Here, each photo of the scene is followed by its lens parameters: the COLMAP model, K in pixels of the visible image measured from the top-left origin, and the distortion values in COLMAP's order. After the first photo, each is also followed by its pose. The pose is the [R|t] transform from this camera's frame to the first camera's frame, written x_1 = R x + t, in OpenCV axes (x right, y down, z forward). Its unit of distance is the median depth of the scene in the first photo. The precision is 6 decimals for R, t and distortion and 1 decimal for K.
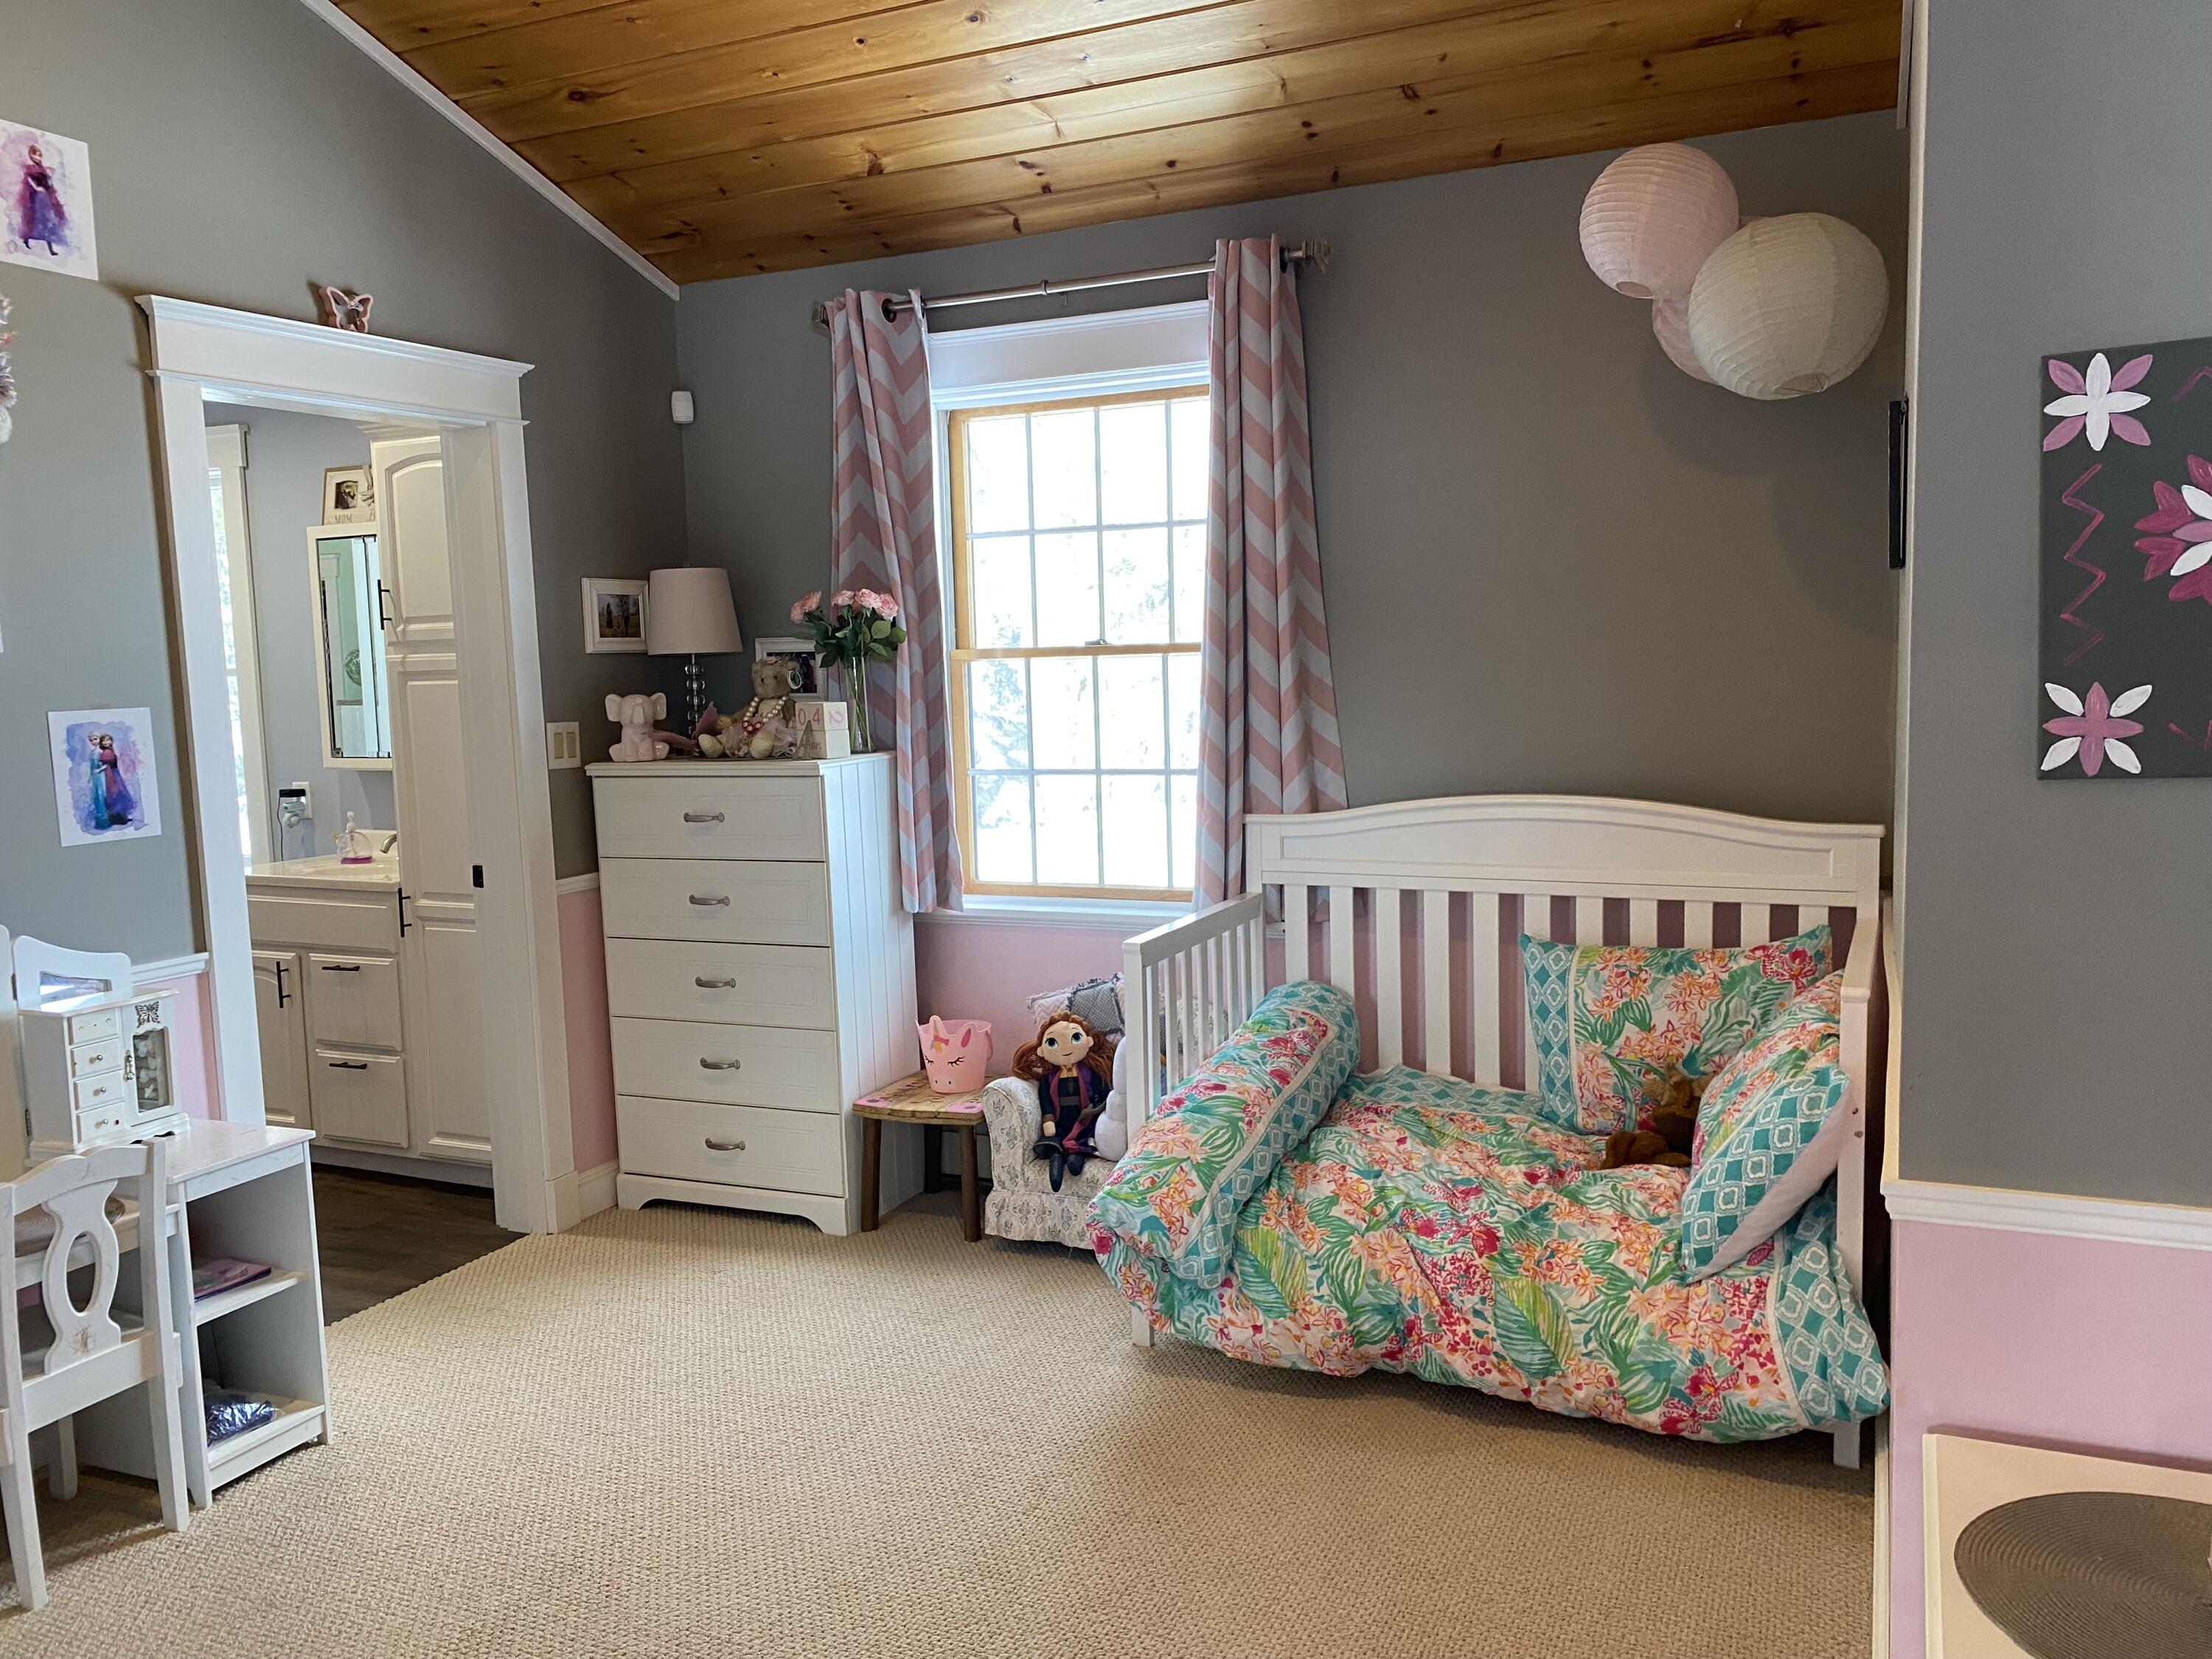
lens RADIAL K [[1690.4, 0, 1110.3], [0, 1690.4, 828.7], [0, 0, 1]] dist [0.006960, 0.002485]
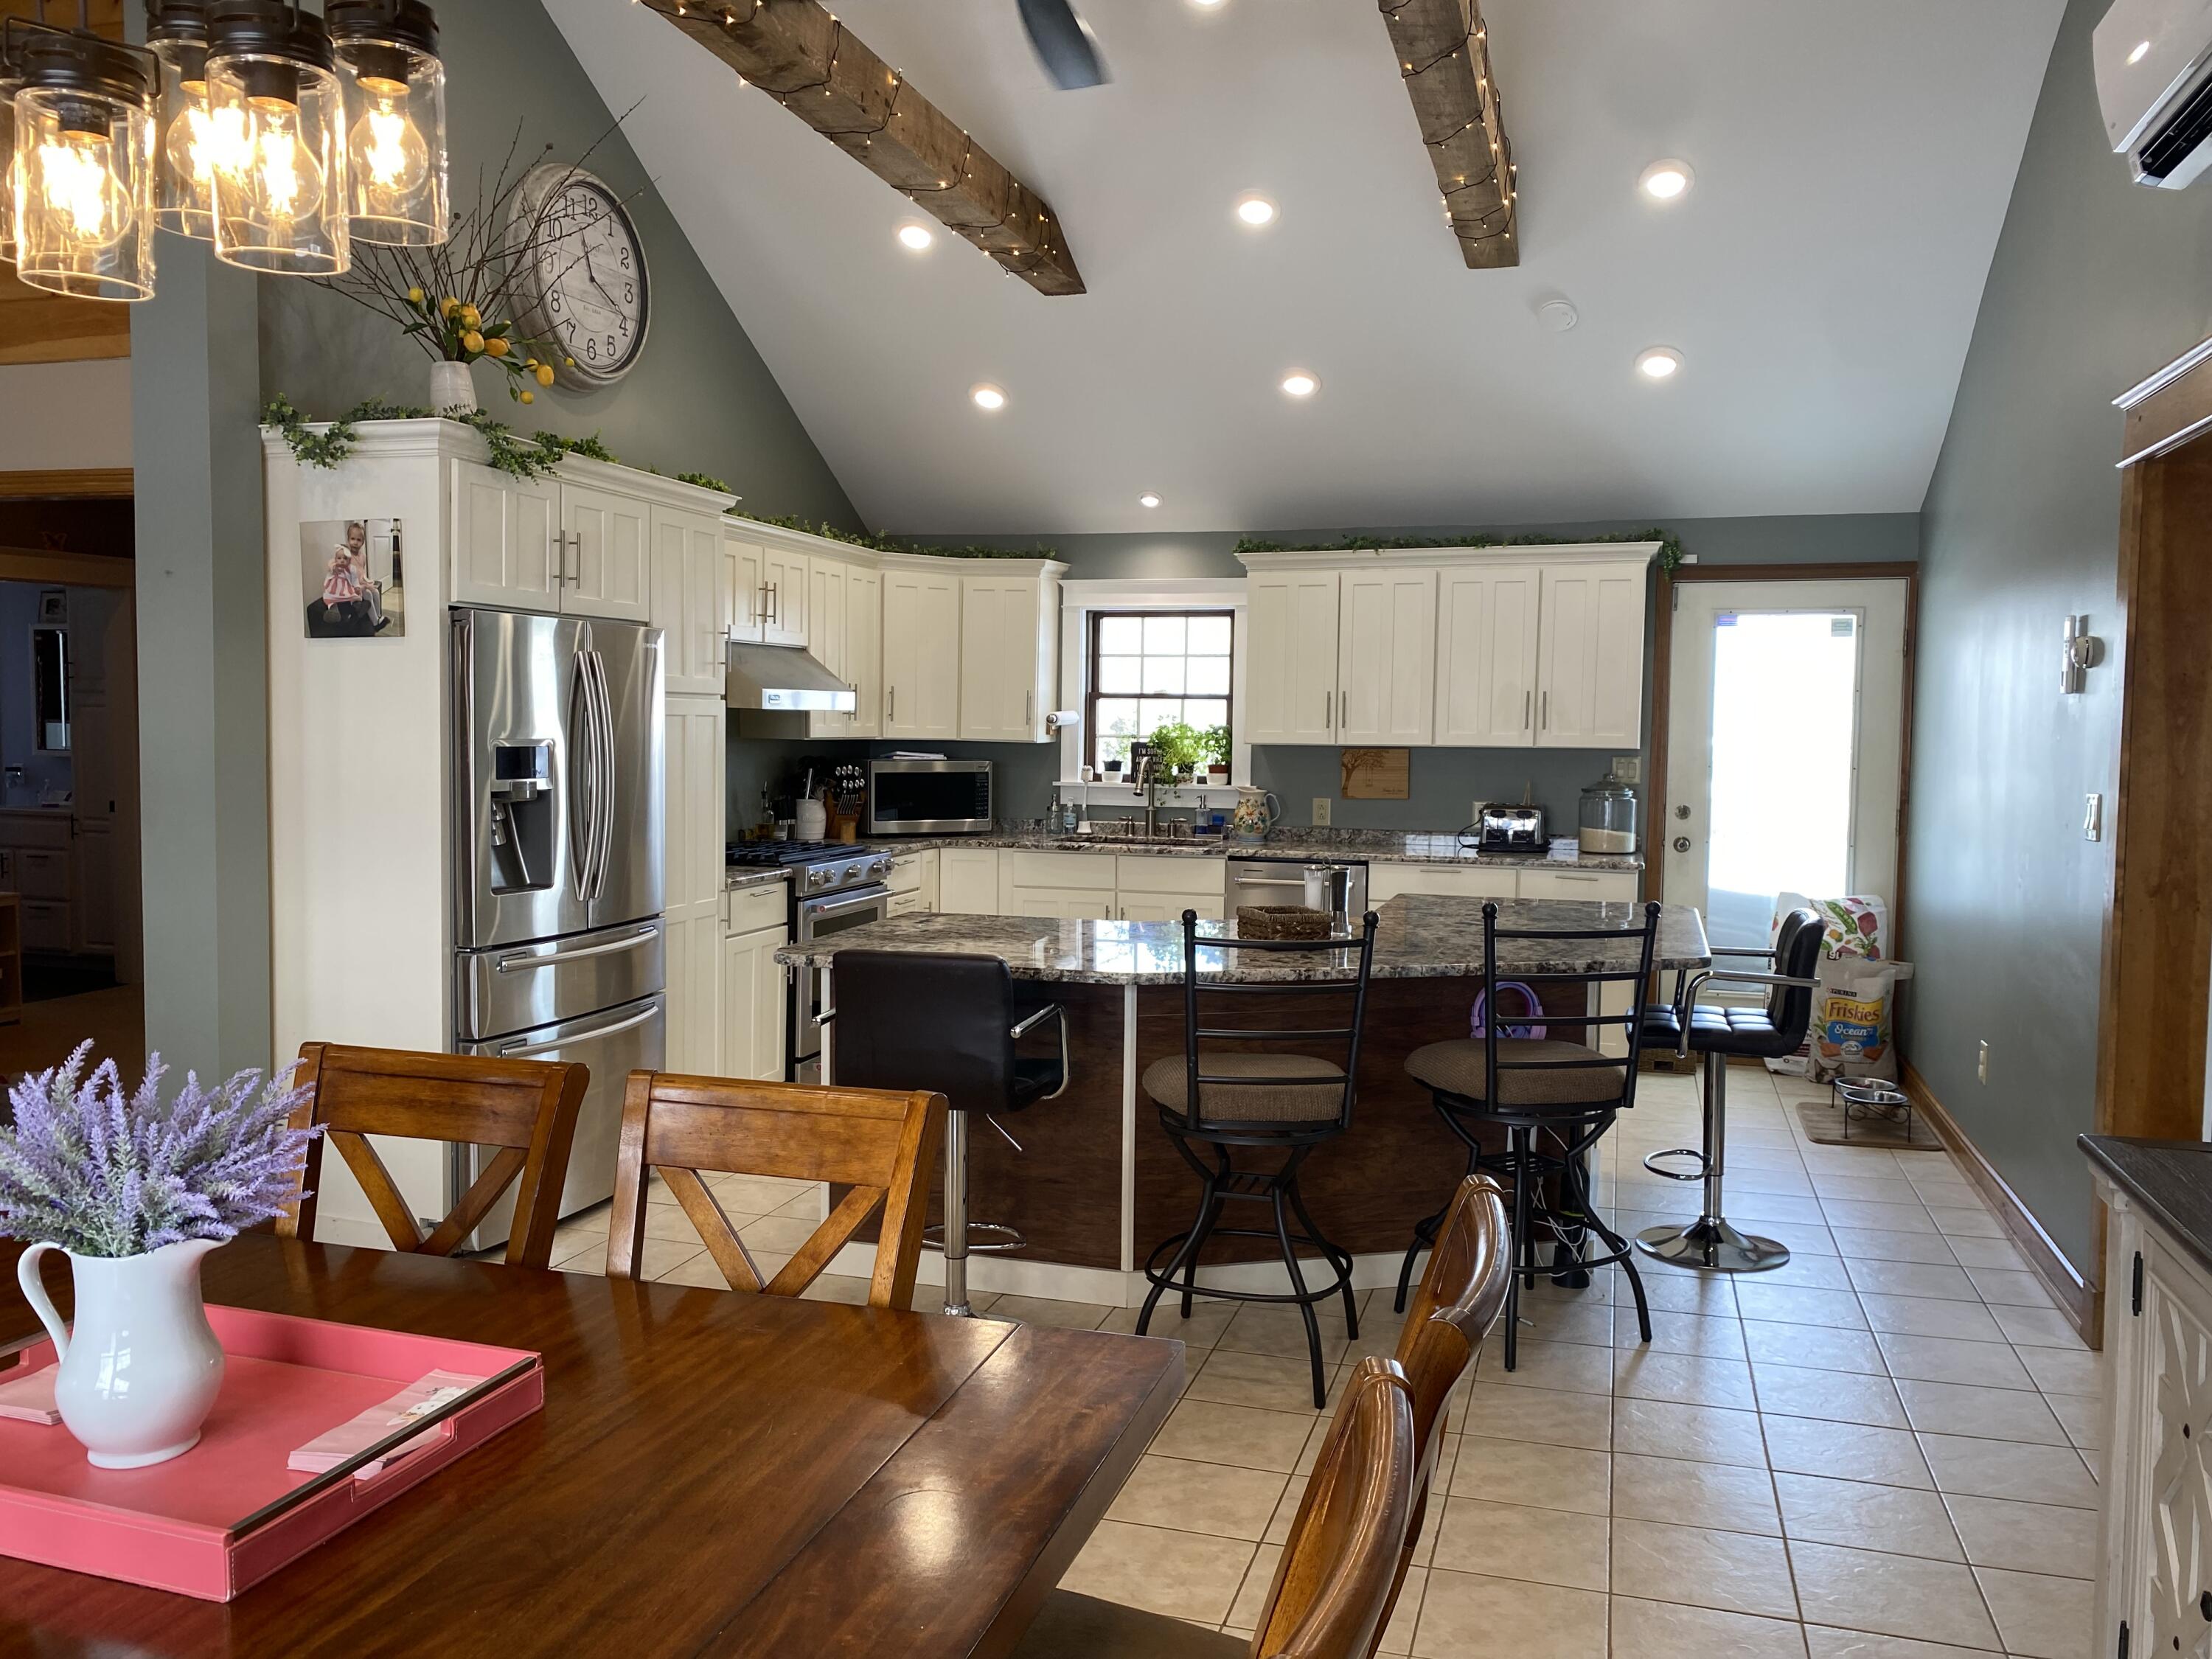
lens RADIAL K [[1690.4, 0, 1102.2], [0, 1690.4, 827.9], [0, 0, 1]] dist [0.006960, 0.002485]
pose [[0.991954, 0.026781, 0.123734, 0.504621], [-0.023141, 0.999259, -0.030761, 0.082325], [-0.124467, 0.027650, 0.991838, -1.056962]]
